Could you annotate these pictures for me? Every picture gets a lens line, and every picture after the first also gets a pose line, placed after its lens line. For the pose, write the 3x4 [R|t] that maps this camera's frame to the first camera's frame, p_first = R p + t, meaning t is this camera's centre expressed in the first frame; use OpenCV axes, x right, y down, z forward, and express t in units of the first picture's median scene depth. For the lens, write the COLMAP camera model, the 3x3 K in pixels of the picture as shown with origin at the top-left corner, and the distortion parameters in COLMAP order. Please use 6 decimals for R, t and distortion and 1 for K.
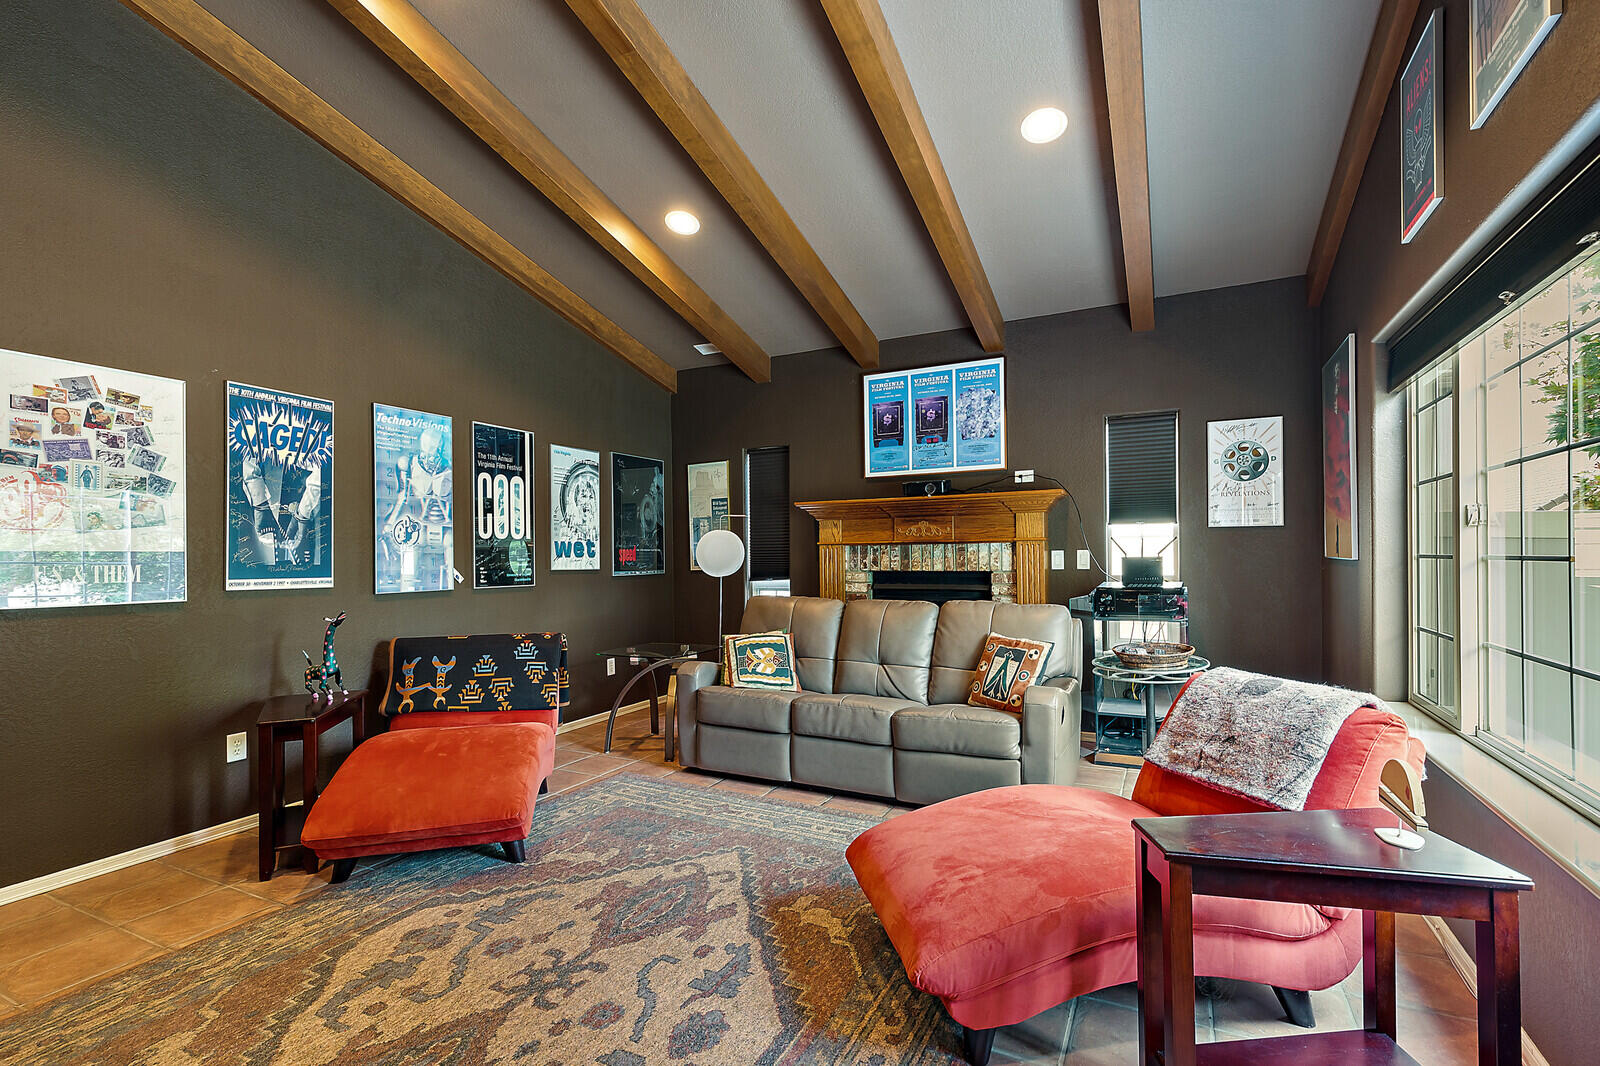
lens RADIAL K [[741.6, 0, 807.8], [0, 741.6, 554.6], [0, 0, 1]] dist [0.004314, 0.000166]
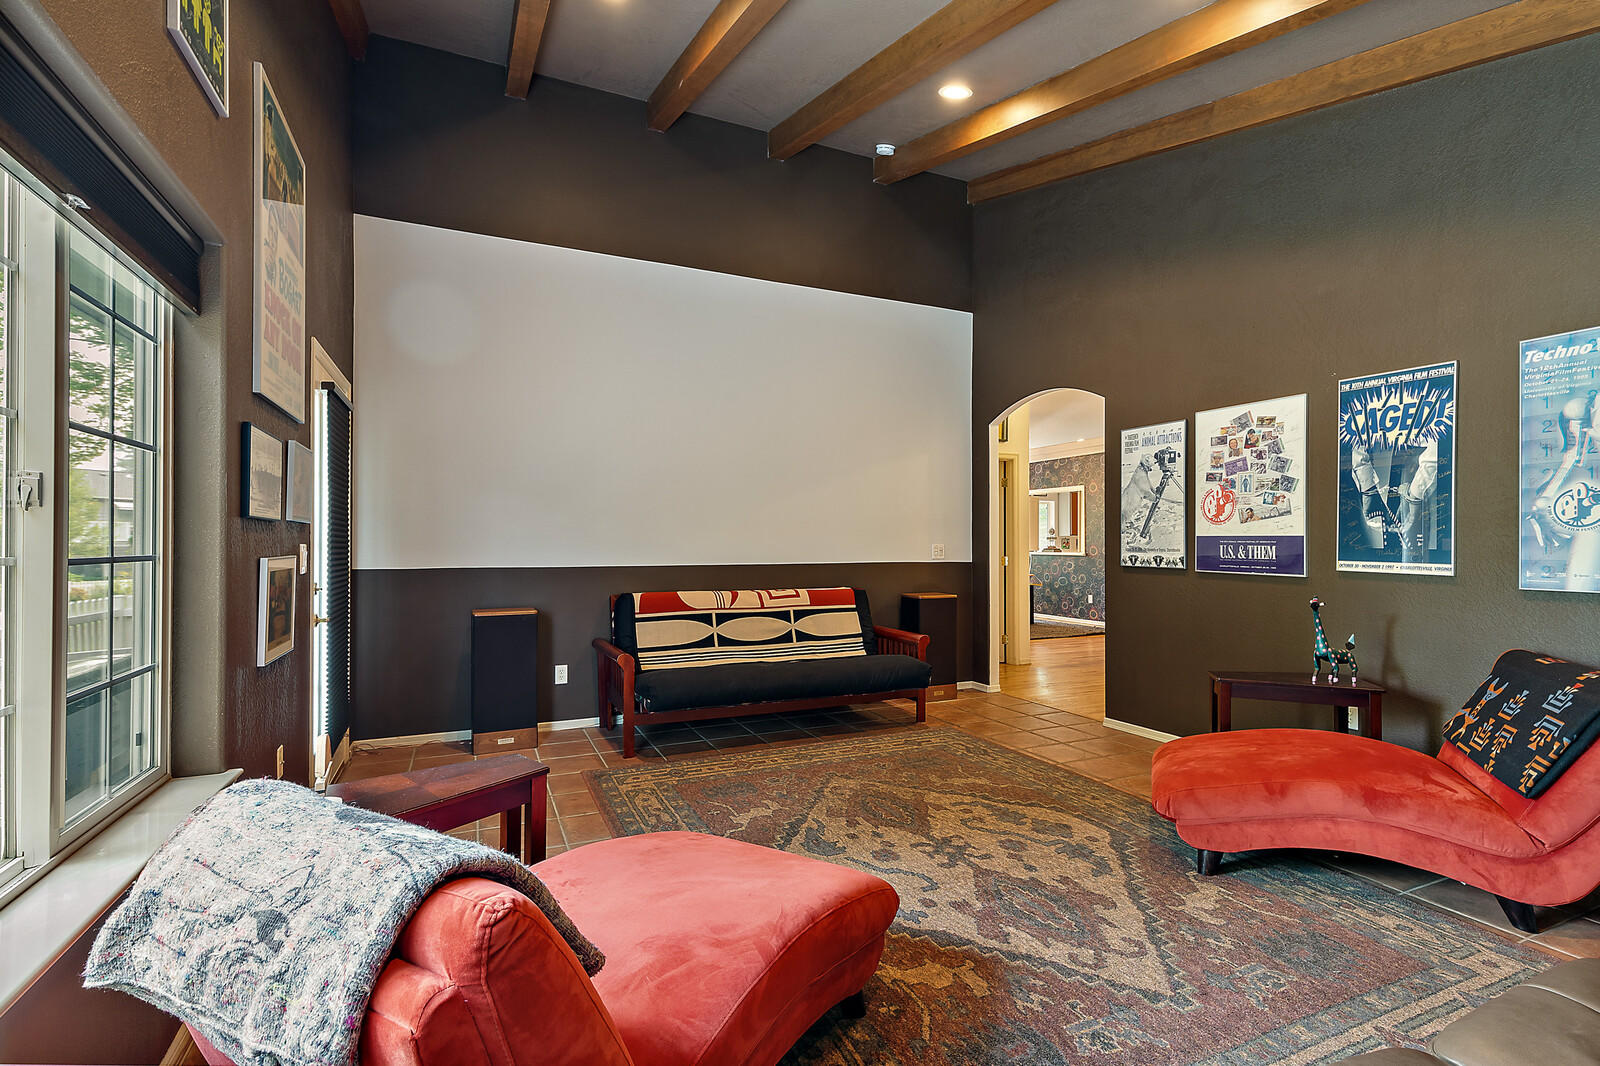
lens RADIAL K [[733.1, 0, 798.7], [0, 733.1, 538.3], [0, 0, 1]] dist [0.011043, -0.001106]
pose [[-0.636156, 0.009585, -0.771501, 0.554534], [0.009057, 0.999947, 0.004956, -0.012130], [0.771507, -0.003835, -0.636209, 1.041037]]
